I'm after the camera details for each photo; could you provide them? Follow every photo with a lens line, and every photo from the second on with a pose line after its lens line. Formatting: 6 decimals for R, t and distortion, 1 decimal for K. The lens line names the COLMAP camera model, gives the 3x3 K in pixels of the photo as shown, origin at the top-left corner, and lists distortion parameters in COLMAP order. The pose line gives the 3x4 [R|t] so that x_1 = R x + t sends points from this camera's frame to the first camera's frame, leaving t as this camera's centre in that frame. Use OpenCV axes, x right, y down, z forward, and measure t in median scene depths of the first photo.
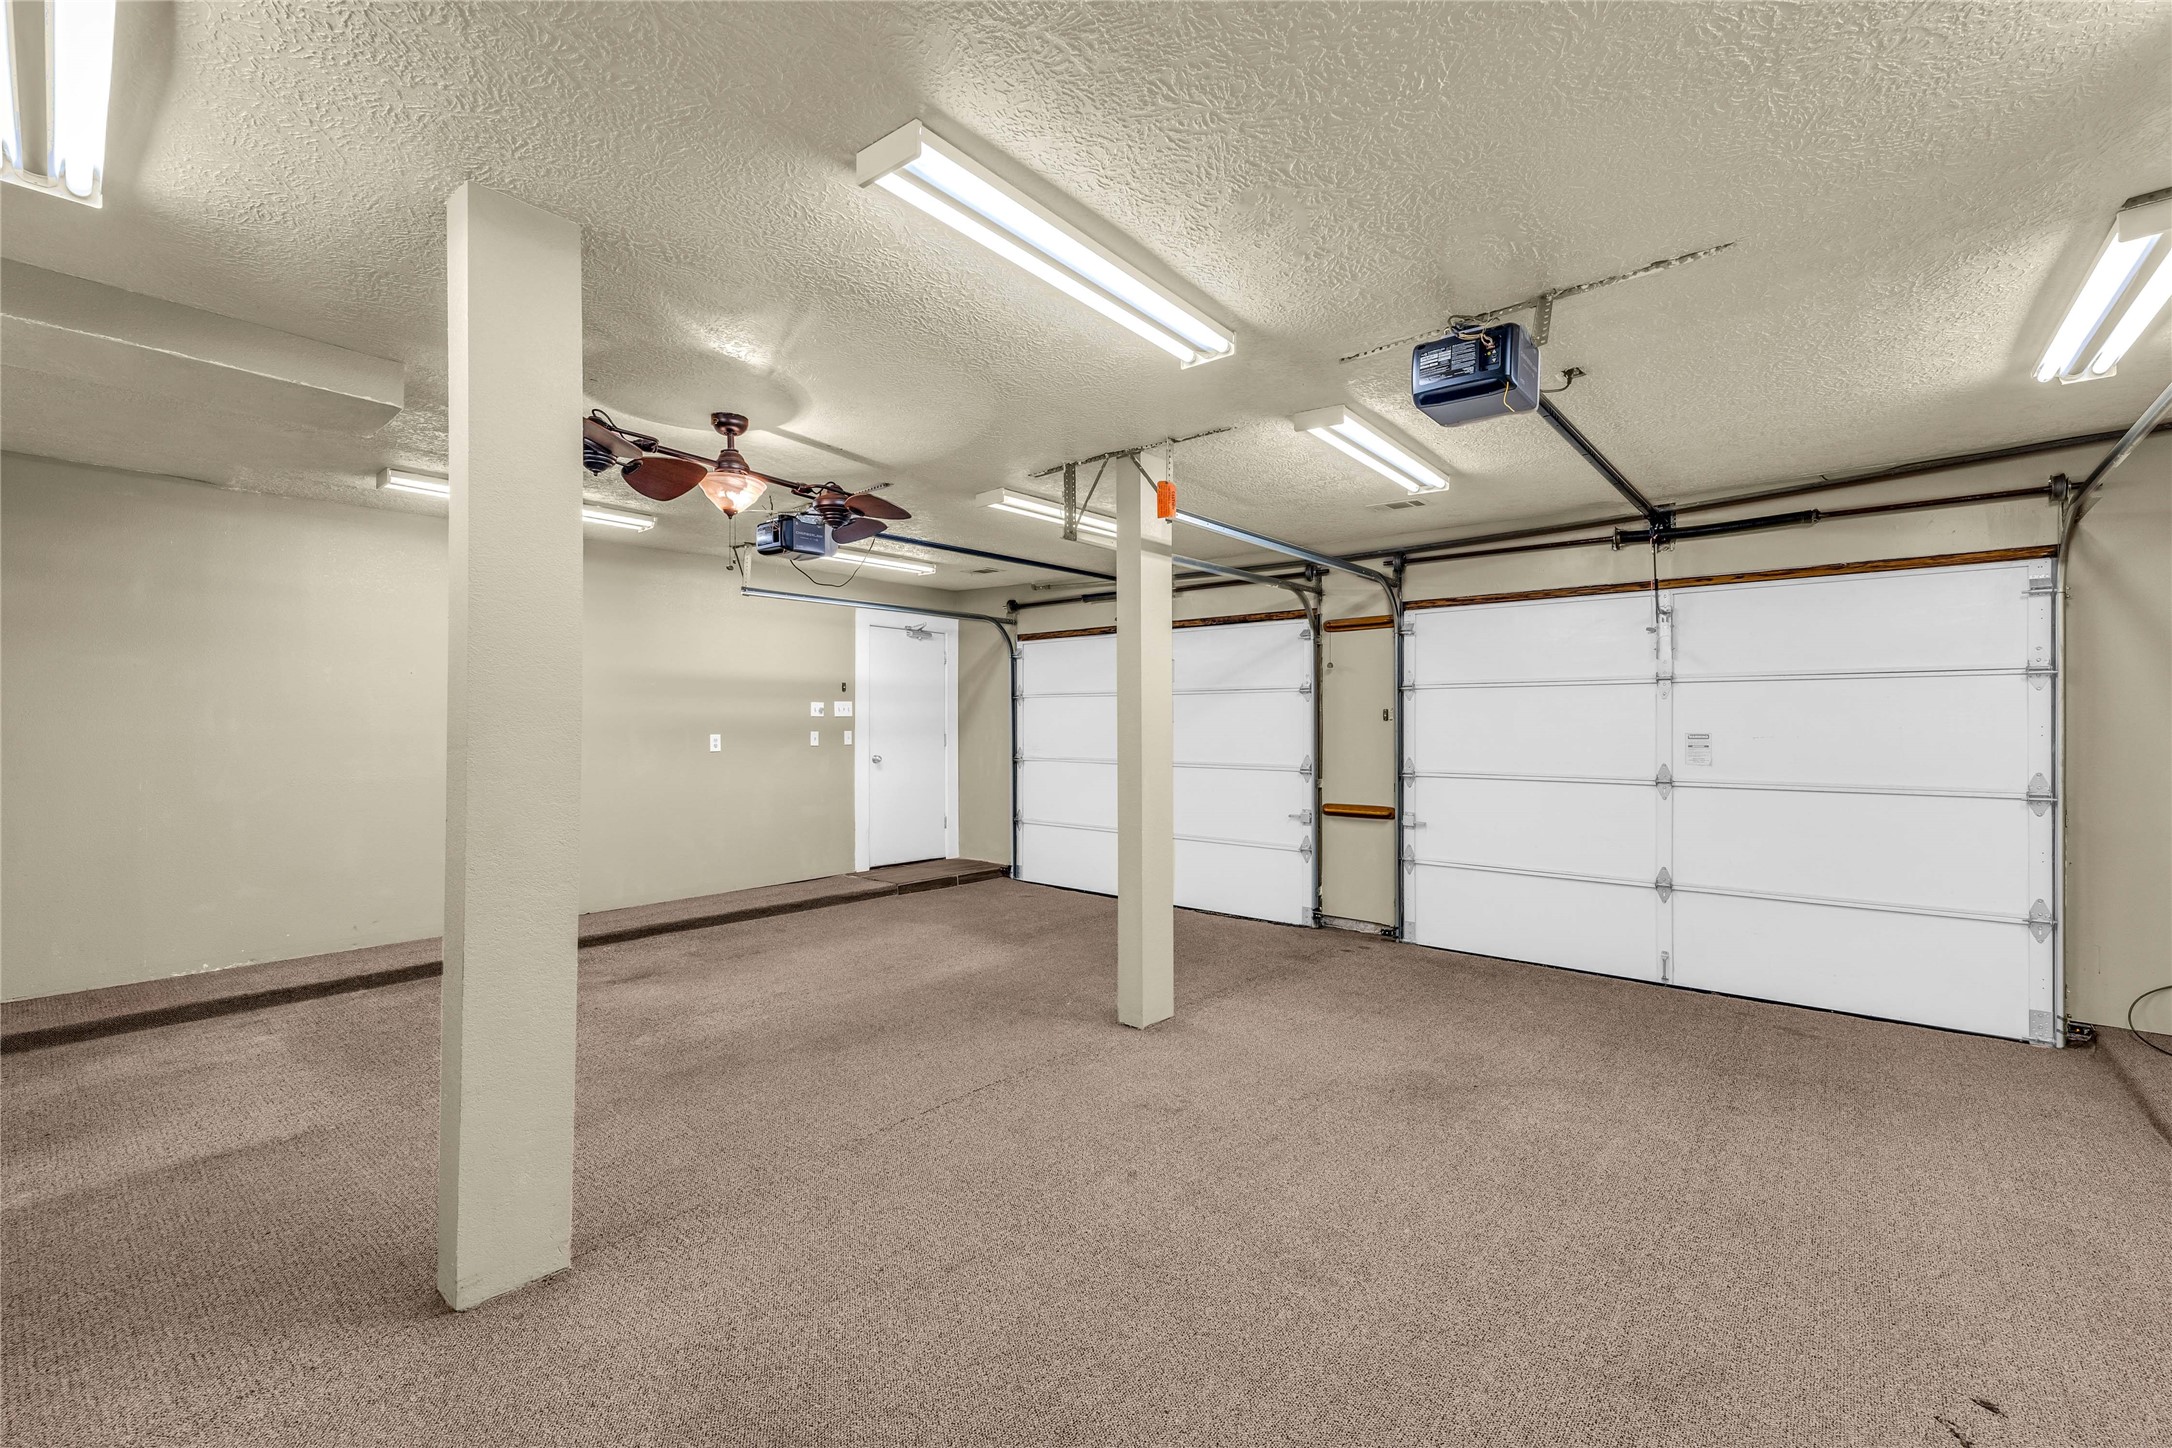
lens RADIAL K [[906.1, 0, 1089.7], [0, 906.1, 729.1], [0, 0, 1]] dist [0.003263, 0.000355]
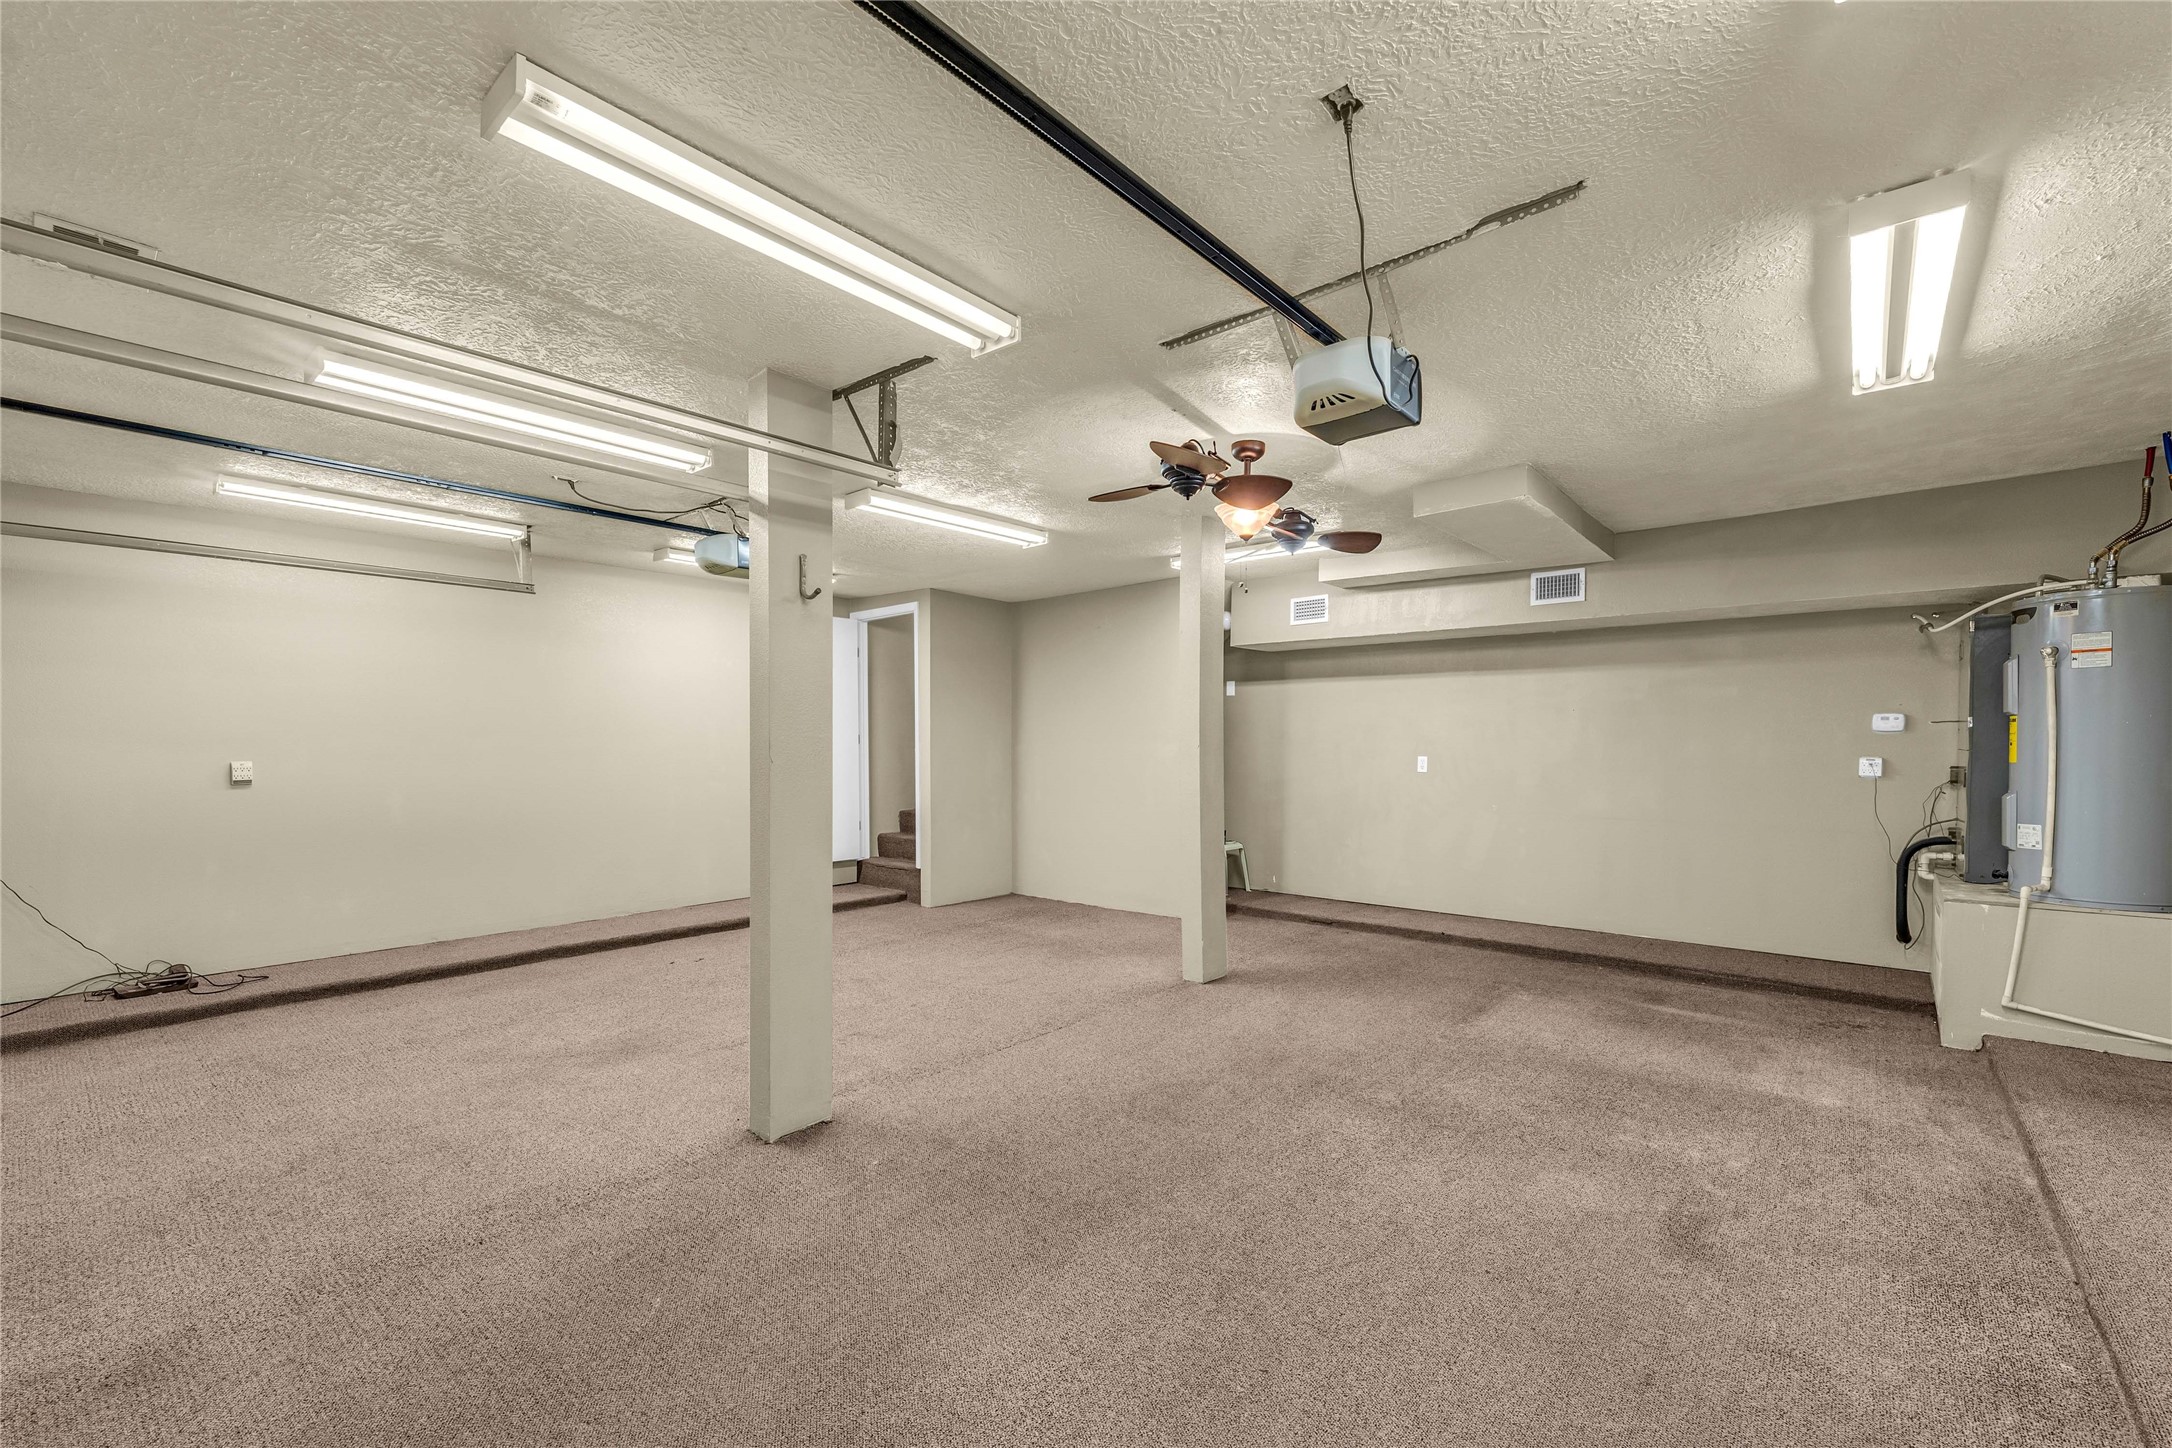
lens RADIAL K [[906.1, 0, 1089.7], [0, 906.1, 729.1], [0, 0, 1]] dist [0.003263, 0.000355]
pose [[-0.999915, -0.001404, 0.012961, -0.203958], [-0.001542, 0.999942, -0.010631, -0.005417], [-0.012945, -0.010650, -0.999859, 1.815308]]
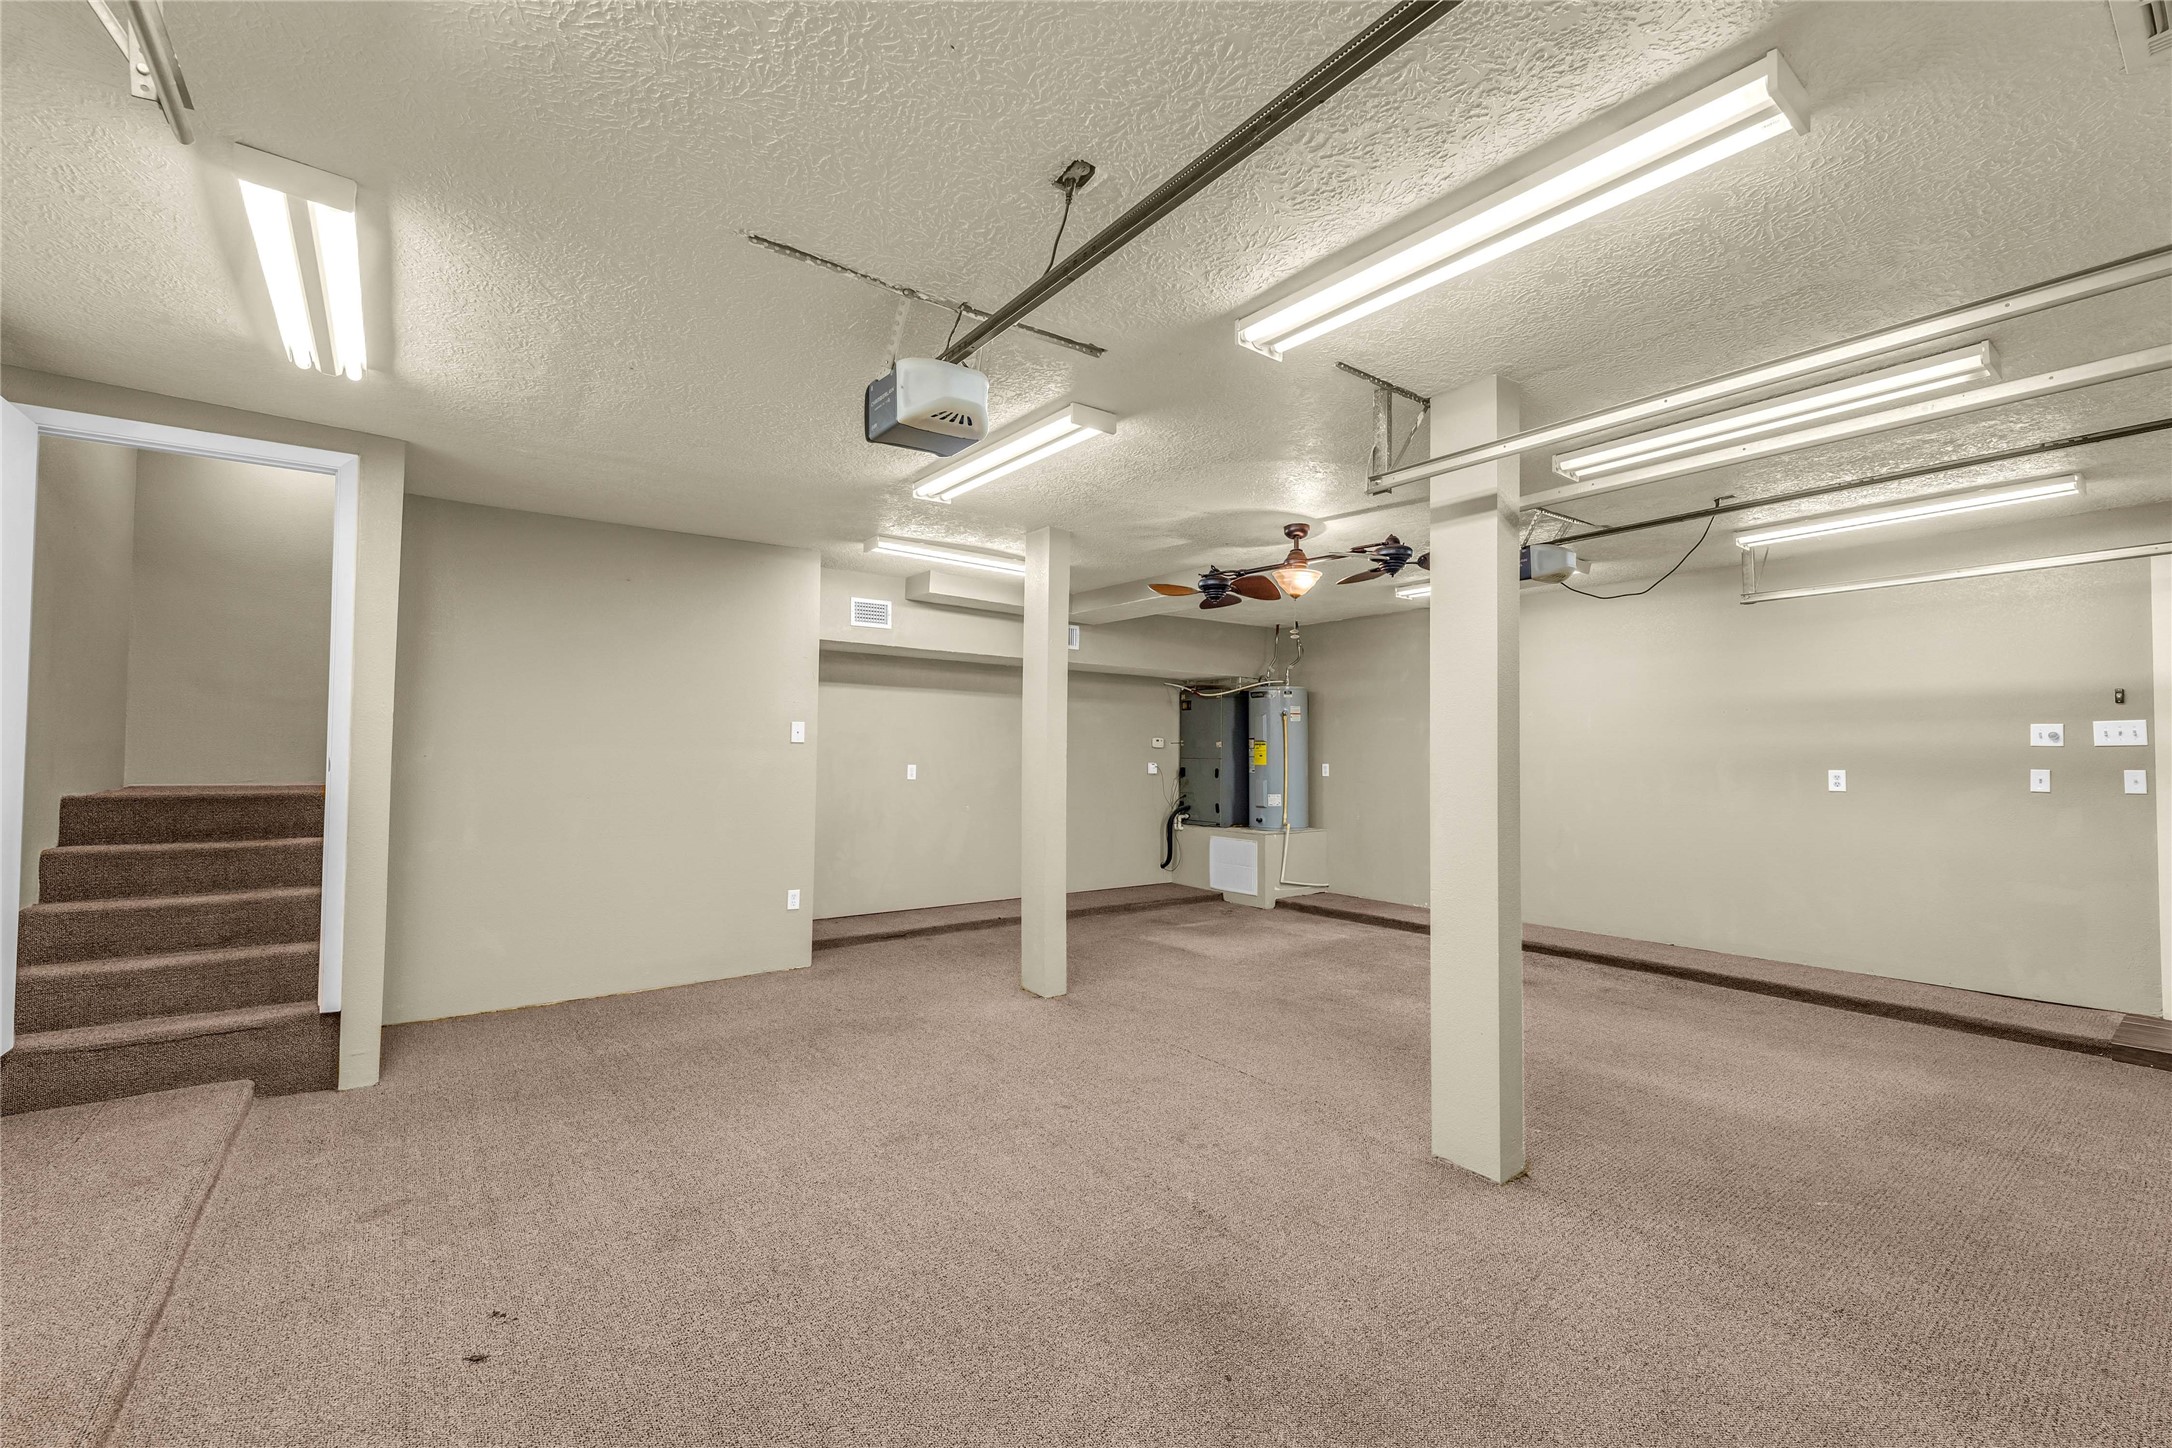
lens RADIAL K [[906.1, 0, 1089.7], [0, 906.1, 729.1], [0, 0, 1]] dist [0.003263, 0.000355]
pose [[-0.222426, -0.030275, -0.974479, 0.863525], [-0.012225, 0.999526, -0.028262, 0.000886], [0.974873, 0.005627, -0.222691, 0.882380]]
